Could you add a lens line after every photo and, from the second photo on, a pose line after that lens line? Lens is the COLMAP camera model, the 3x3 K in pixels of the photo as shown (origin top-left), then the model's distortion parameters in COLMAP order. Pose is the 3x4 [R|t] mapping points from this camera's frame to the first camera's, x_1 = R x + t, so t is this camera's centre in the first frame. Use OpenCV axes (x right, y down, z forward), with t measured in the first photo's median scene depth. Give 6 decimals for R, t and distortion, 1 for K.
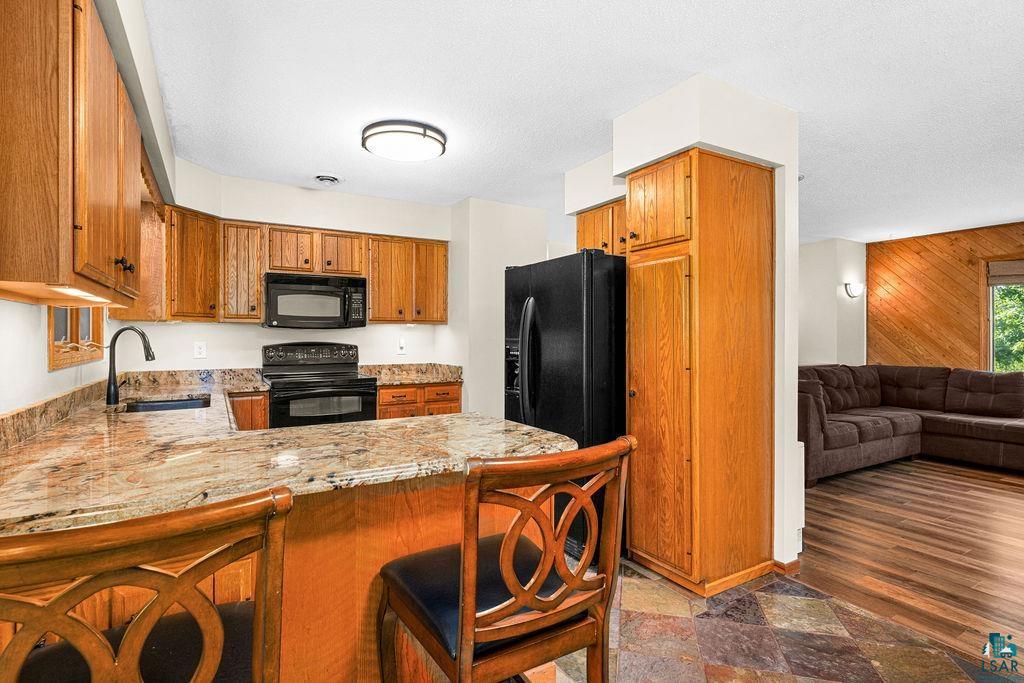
lens RADIAL K [[499.3, 0, 510.3], [0, 499.3, 338.1], [0, 0, 1]] dist [0.002297, 0.000111]
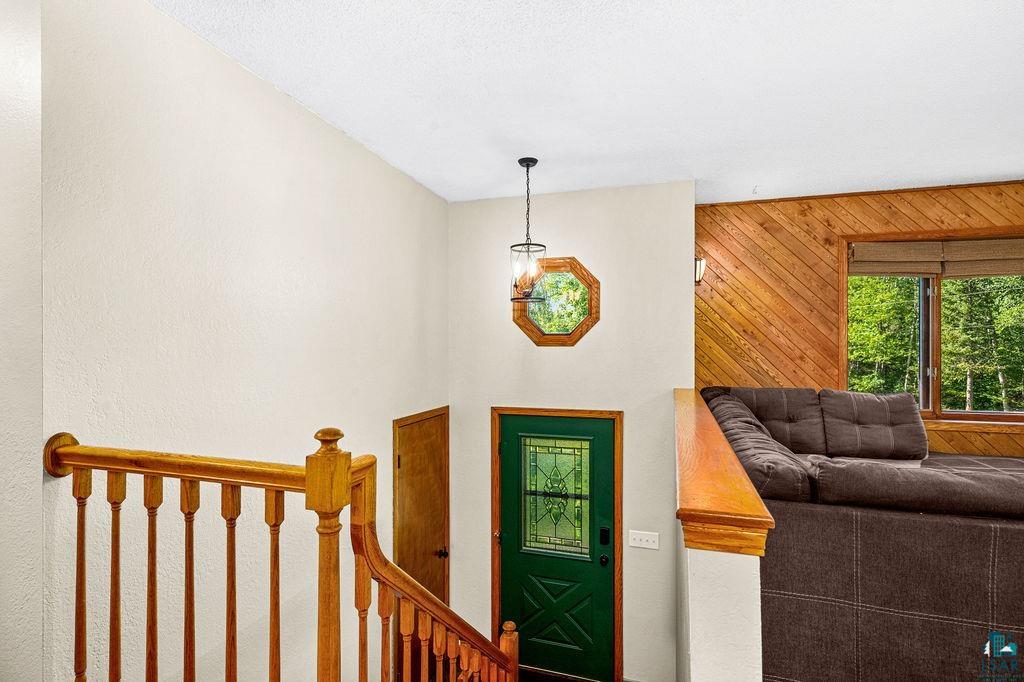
lens RADIAL K [[499.3, 0, 510.8], [0, 499.3, 345.9], [0, 0, 1]] dist [0.002297, 0.000111]
pose [[0.736742, 0.002320, 0.676170, 0.094179], [-0.000639, 0.999996, -0.002735, 0.001641], [-0.676174, 0.001583, 0.736741, 0.768777]]
